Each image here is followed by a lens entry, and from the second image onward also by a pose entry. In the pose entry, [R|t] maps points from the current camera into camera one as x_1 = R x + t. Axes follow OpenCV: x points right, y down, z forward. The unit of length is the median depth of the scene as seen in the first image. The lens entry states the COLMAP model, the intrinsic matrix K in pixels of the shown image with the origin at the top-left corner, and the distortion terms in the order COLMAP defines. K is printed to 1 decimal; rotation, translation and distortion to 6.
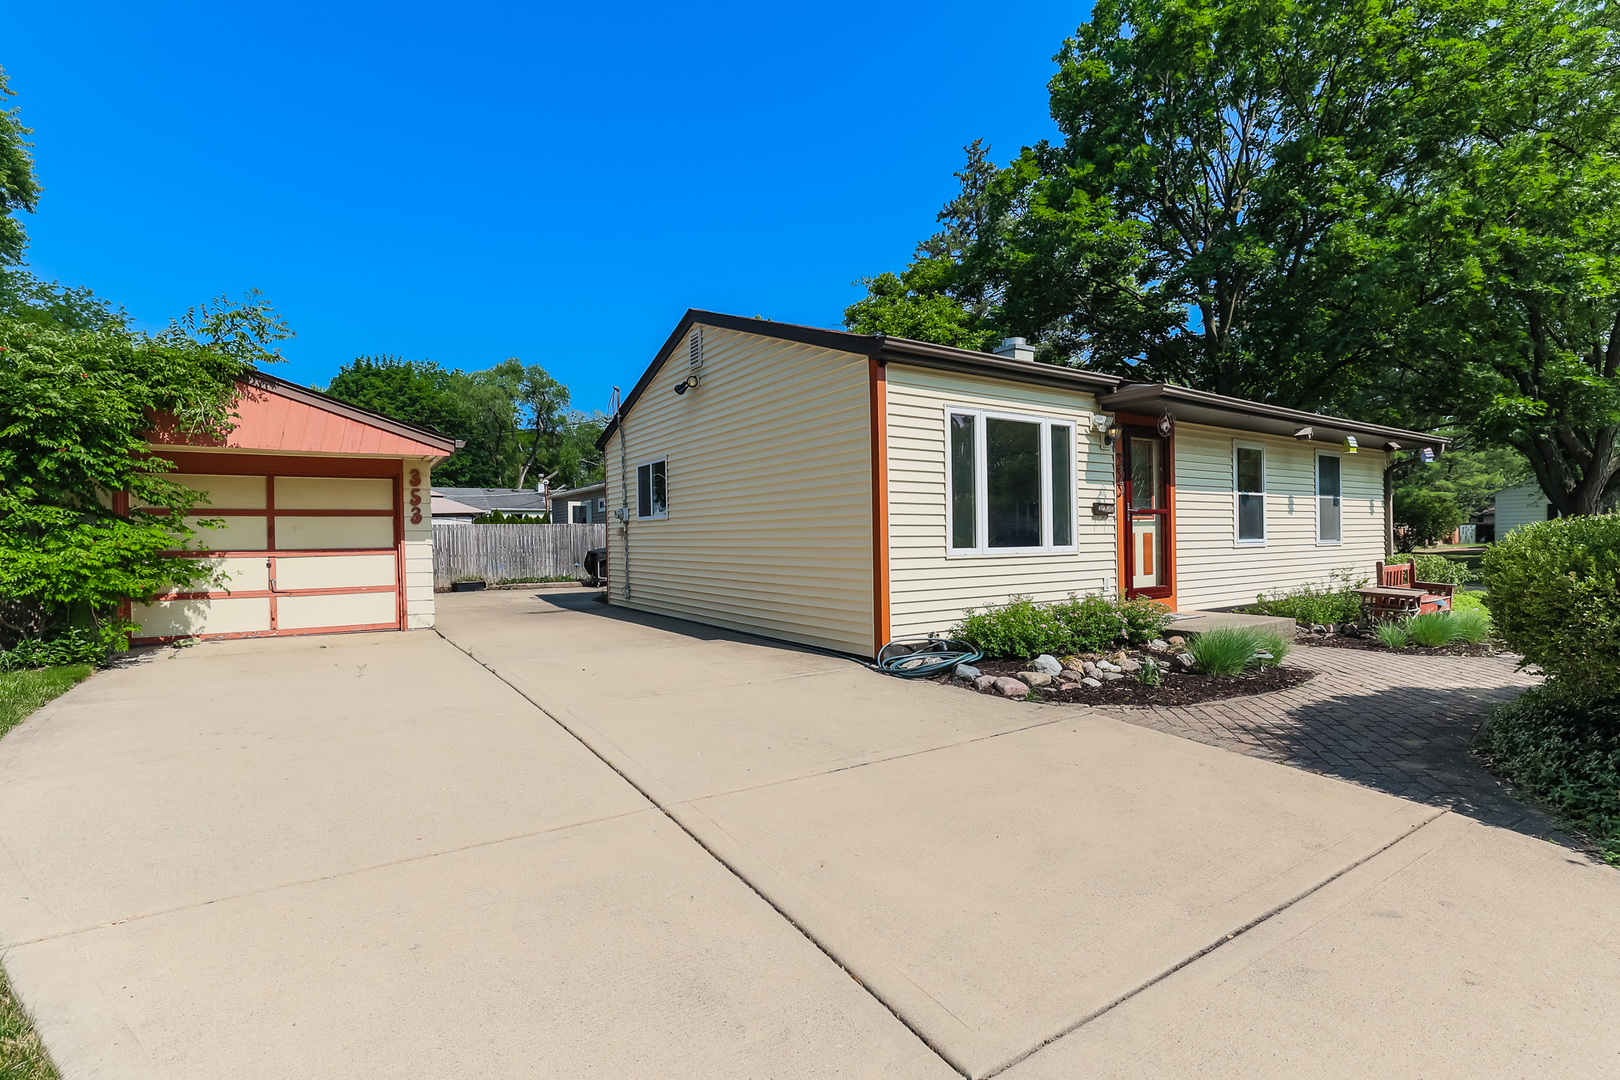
lens RADIAL K [[756.0, 0, 802.1], [0, 756.0, 541.5], [0, 0, 1]] dist [-0.046550, 0.017043]
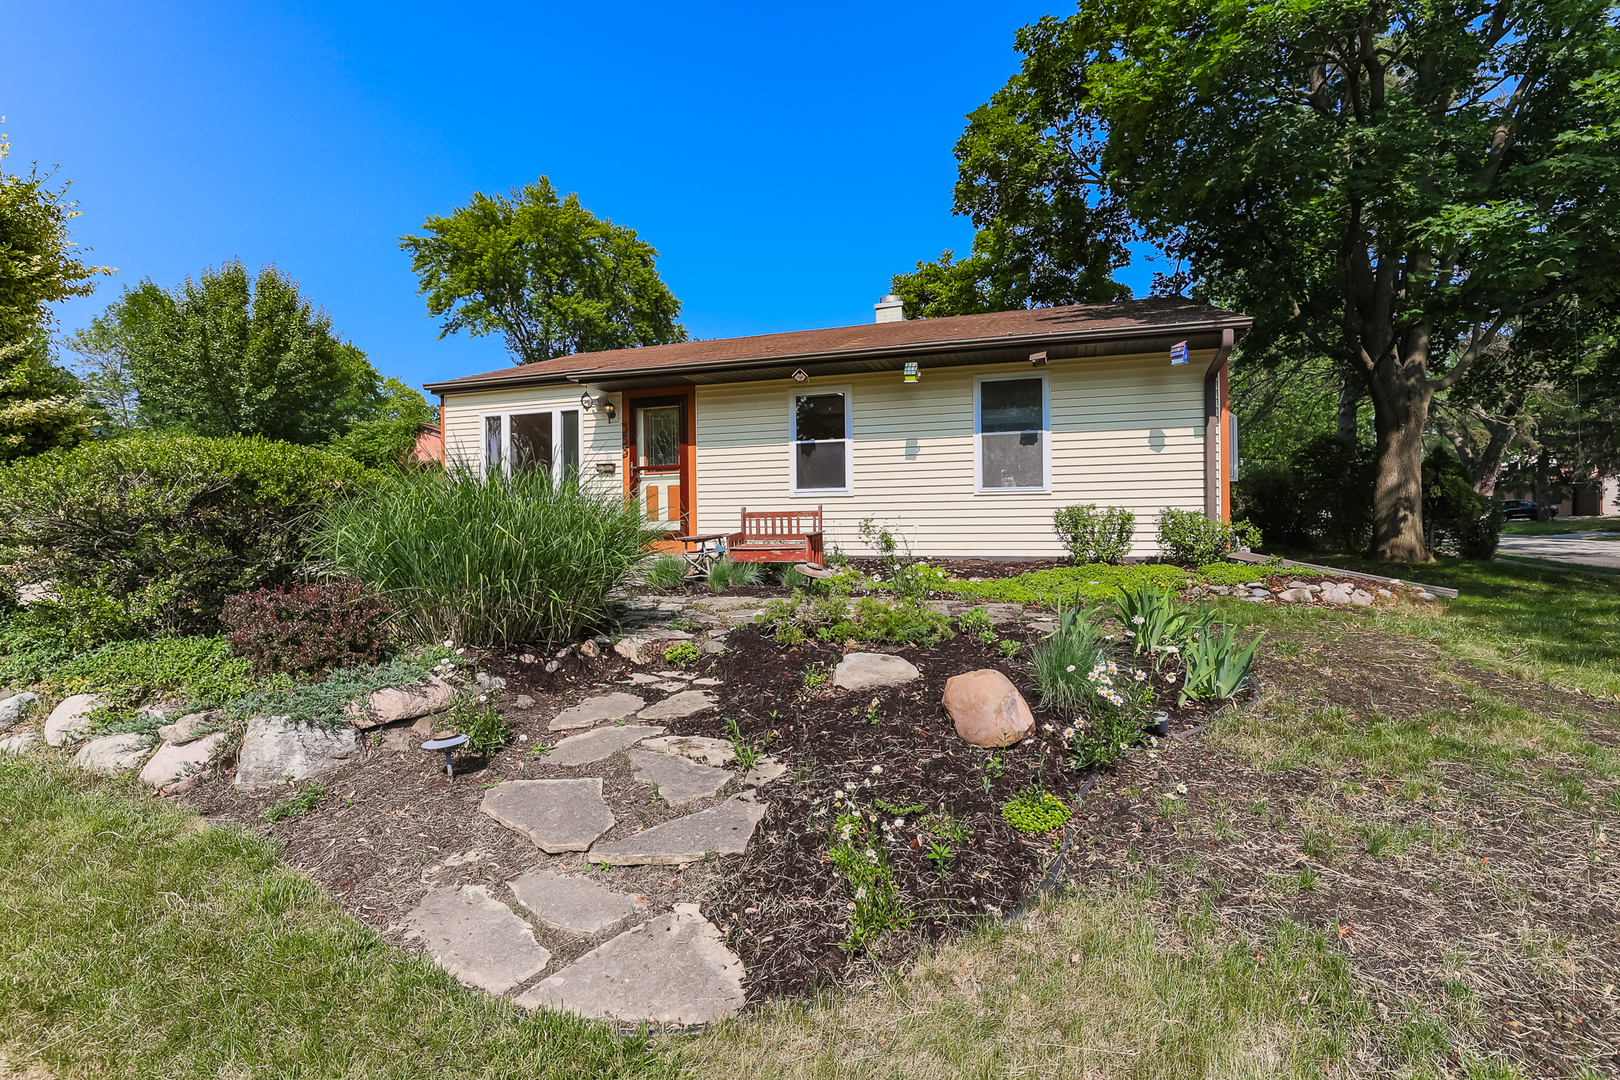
lens RADIAL K [[756.0, 0, 807.8], [0, 756.0, 535.4], [0, 0, 1]] dist [-0.046550, 0.017043]
pose [[0.622322, 0.018966, -0.782532, 1.658221], [-0.005029, 0.999783, 0.020233, 0.046437], [0.782745, -0.008656, 0.622282, 0.452813]]
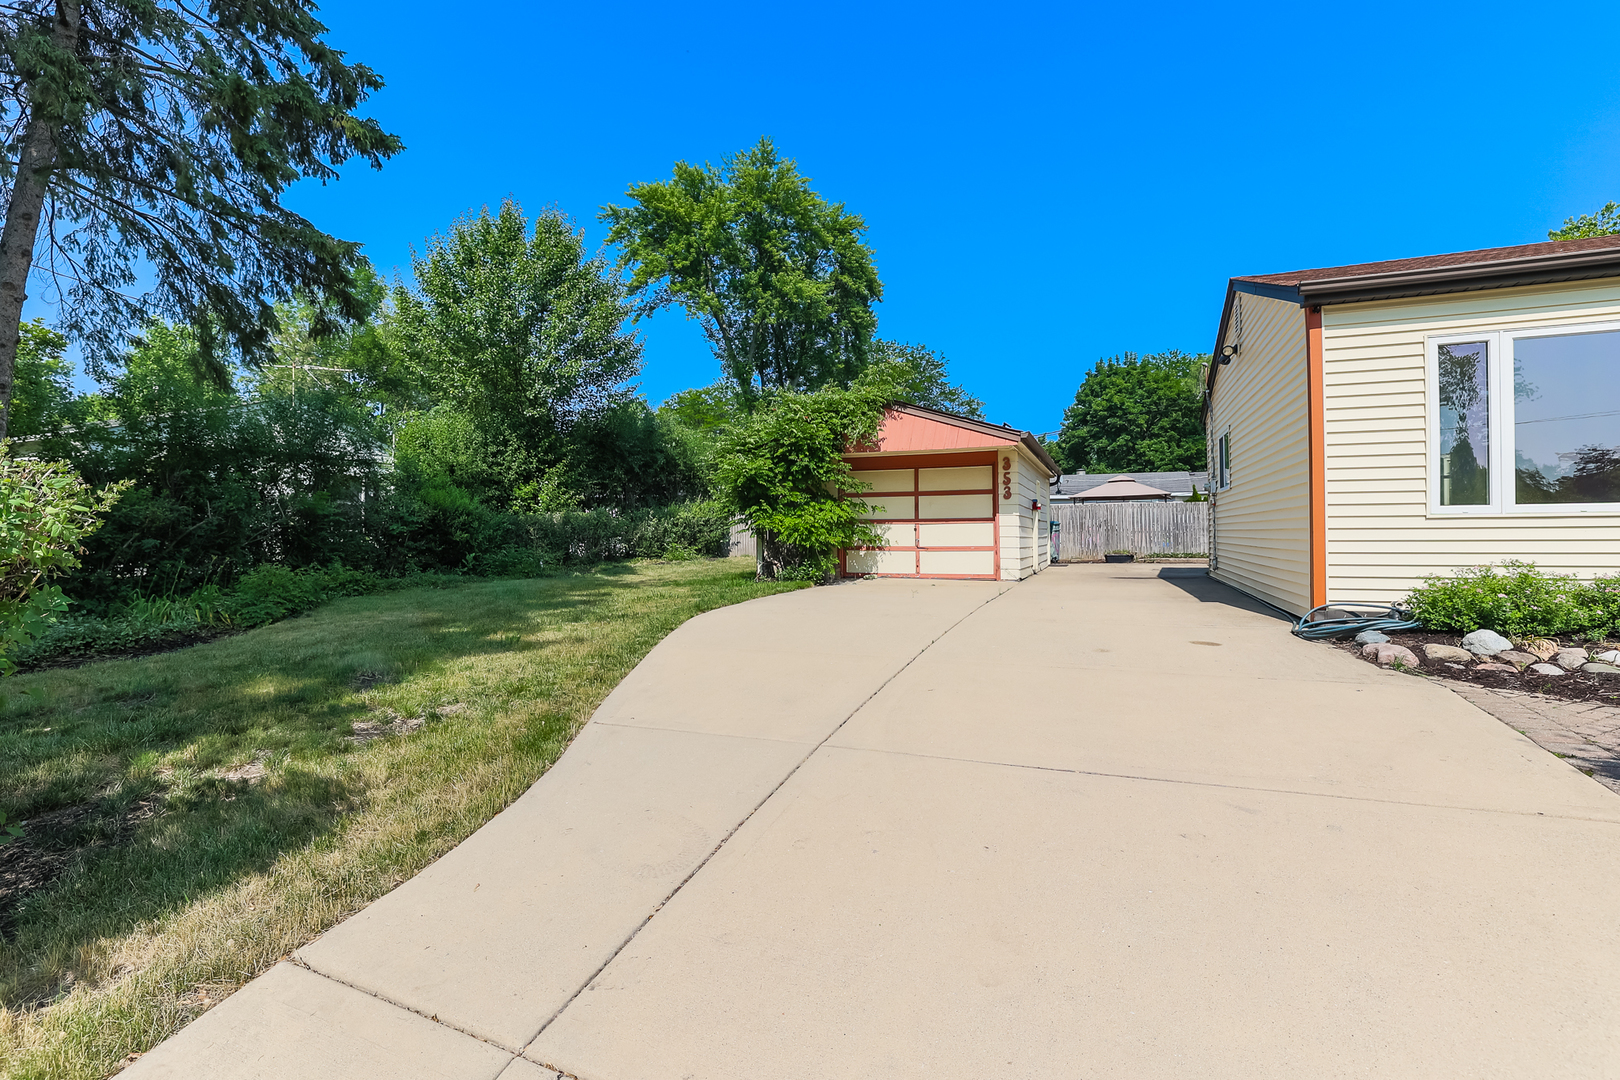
lens RADIAL K [[756.0, 0, 805.7], [0, 756.0, 531.2], [0, 0, 1]] dist [-0.046550, 0.017043]
pose [[0.573378, 0.004711, -0.819277, 0.400139], [-0.003060, 0.999989, 0.003608, 0.031634], [0.819285, 0.000438, 0.573386, -0.040386]]
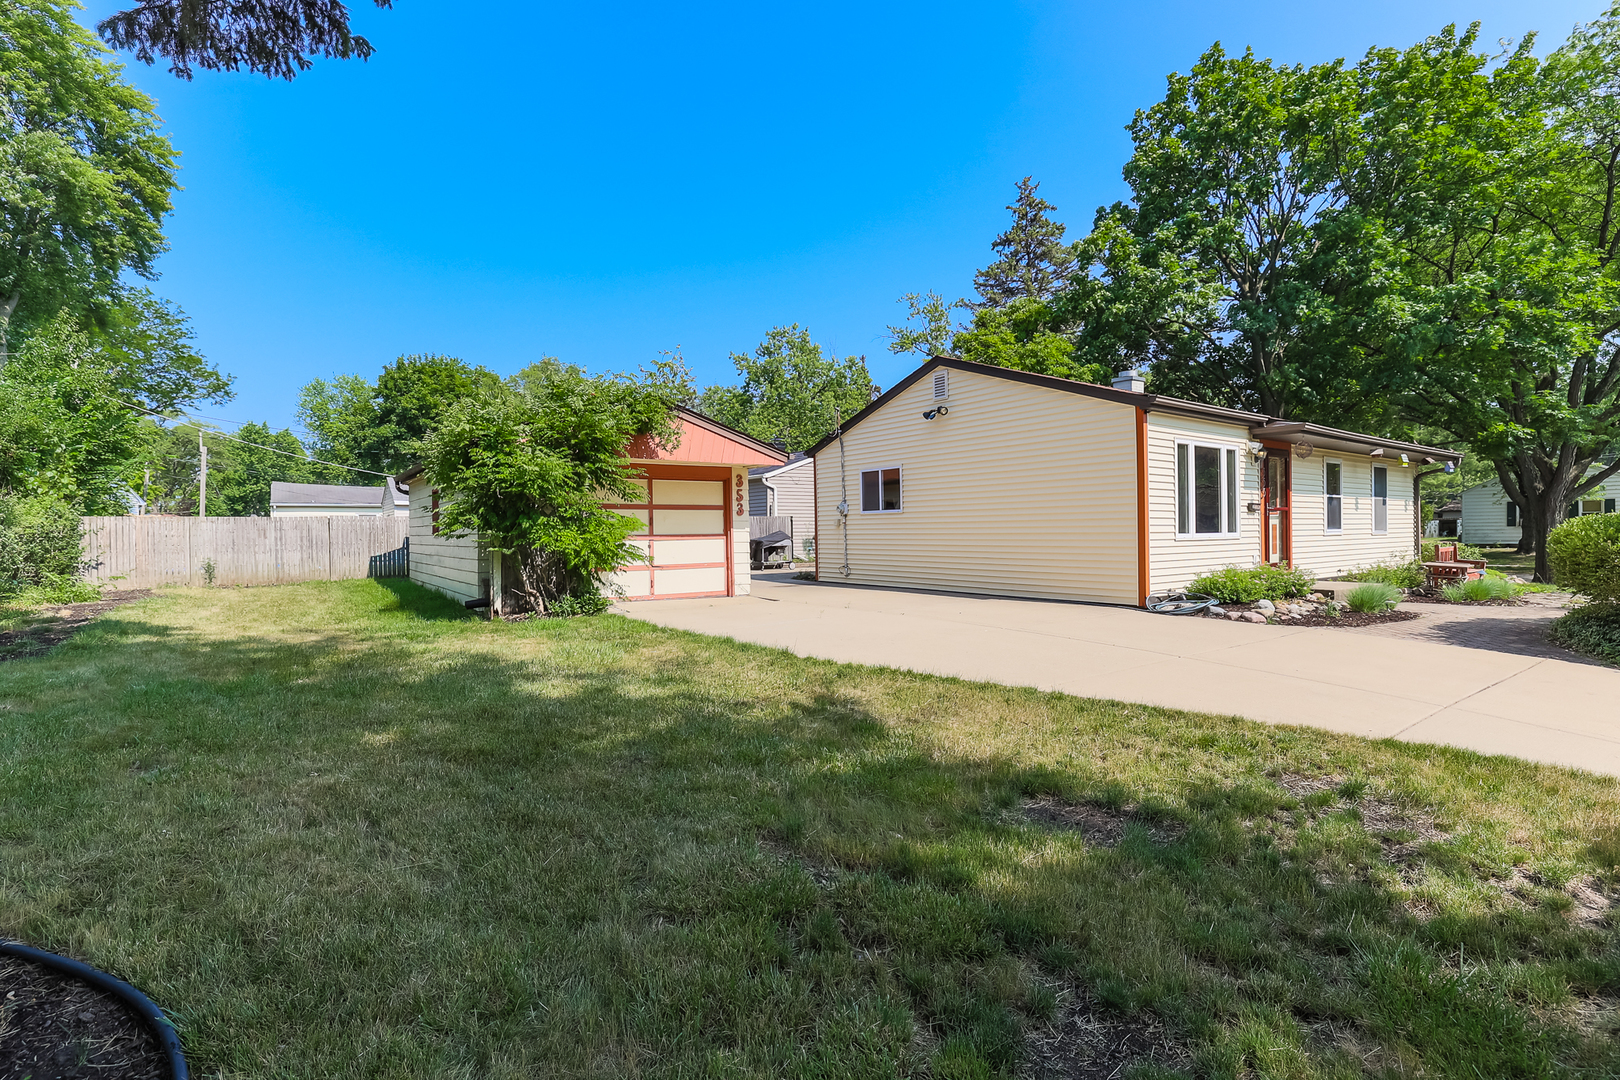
lens RADIAL K [[756.0, 0, 798.9], [0, 756.0, 537.7], [0, 0, 1]] dist [-0.046550, 0.017043]
pose [[0.999201, 0.001803, 0.039917, -0.524197], [-0.001910, 0.999995, 0.002646, 0.012762], [-0.039912, -0.002720, 0.999200, -0.387571]]
